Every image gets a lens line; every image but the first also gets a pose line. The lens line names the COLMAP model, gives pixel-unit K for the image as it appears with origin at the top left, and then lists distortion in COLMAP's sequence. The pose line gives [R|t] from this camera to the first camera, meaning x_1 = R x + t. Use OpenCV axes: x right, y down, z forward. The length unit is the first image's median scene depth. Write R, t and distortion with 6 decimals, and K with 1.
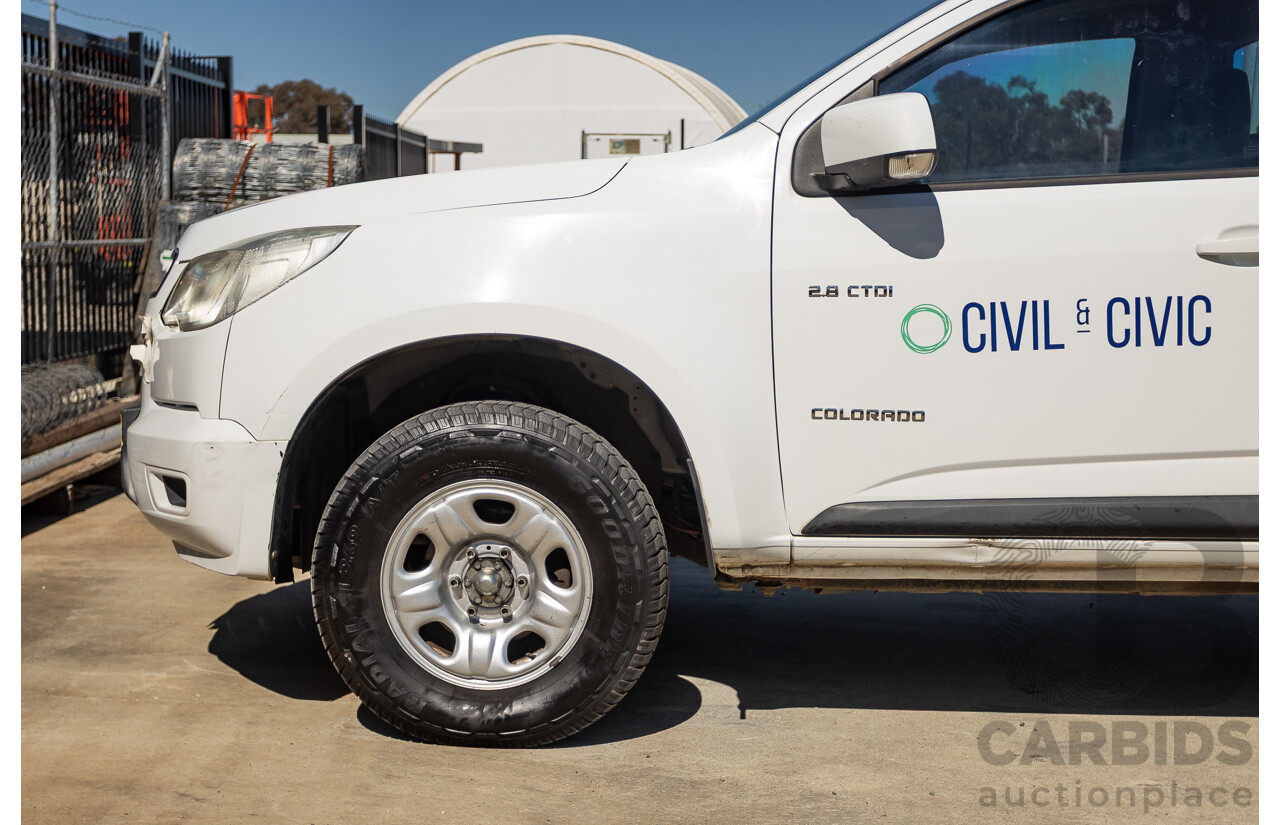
lens RADIAL K [[2134.1, 0, 640.0], [0, 2134.1, 412.5], [0, 0, 1]] dist [-0.036351, 0.104941]
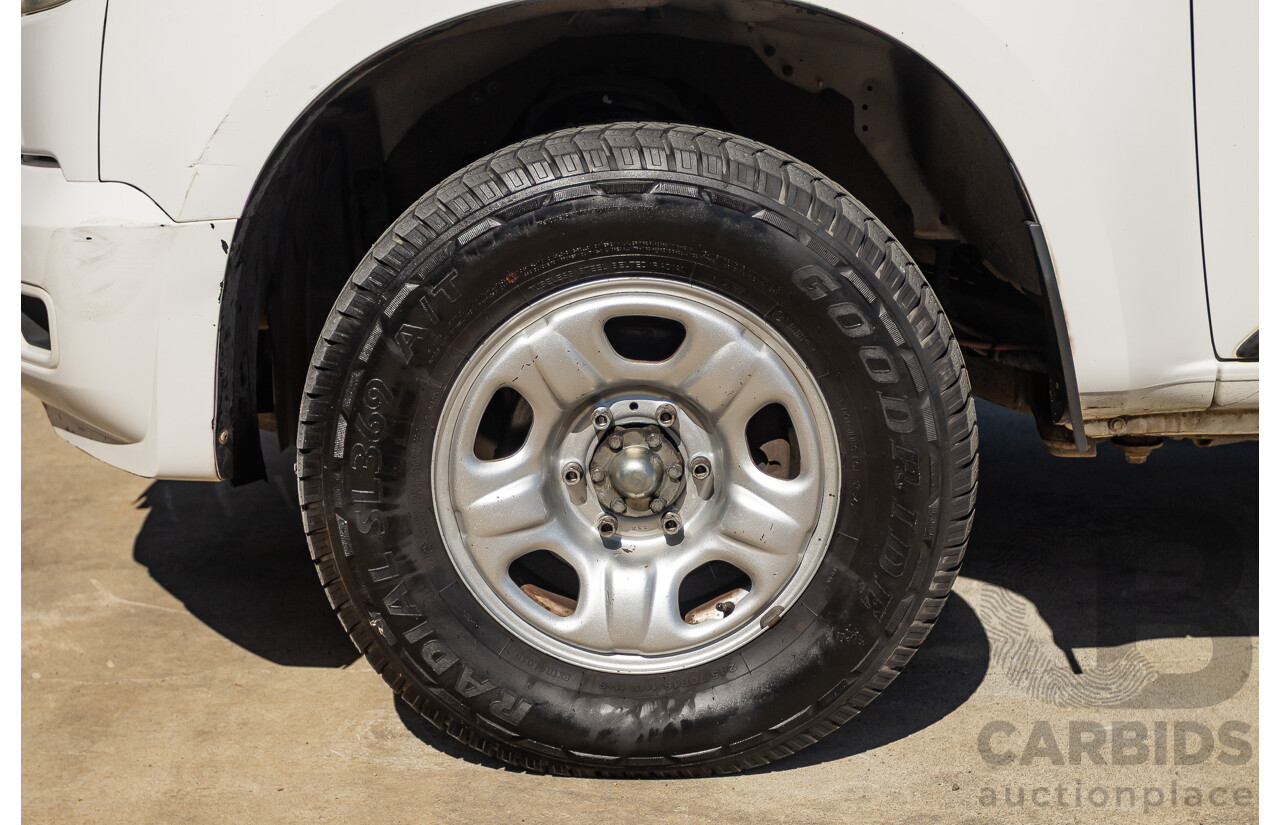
lens RADIAL K [[2134.1, 0, 640.0], [0, 2134.1, 412.5], [0, 0, 1]] dist [-0.036351, 0.104941]
pose [[0.999037, -0.042949, 0.008947, -0.074634], [0.041378, 0.990236, 0.133121, -0.004691], [-0.014577, -0.132623, 0.991059, 0.484164]]
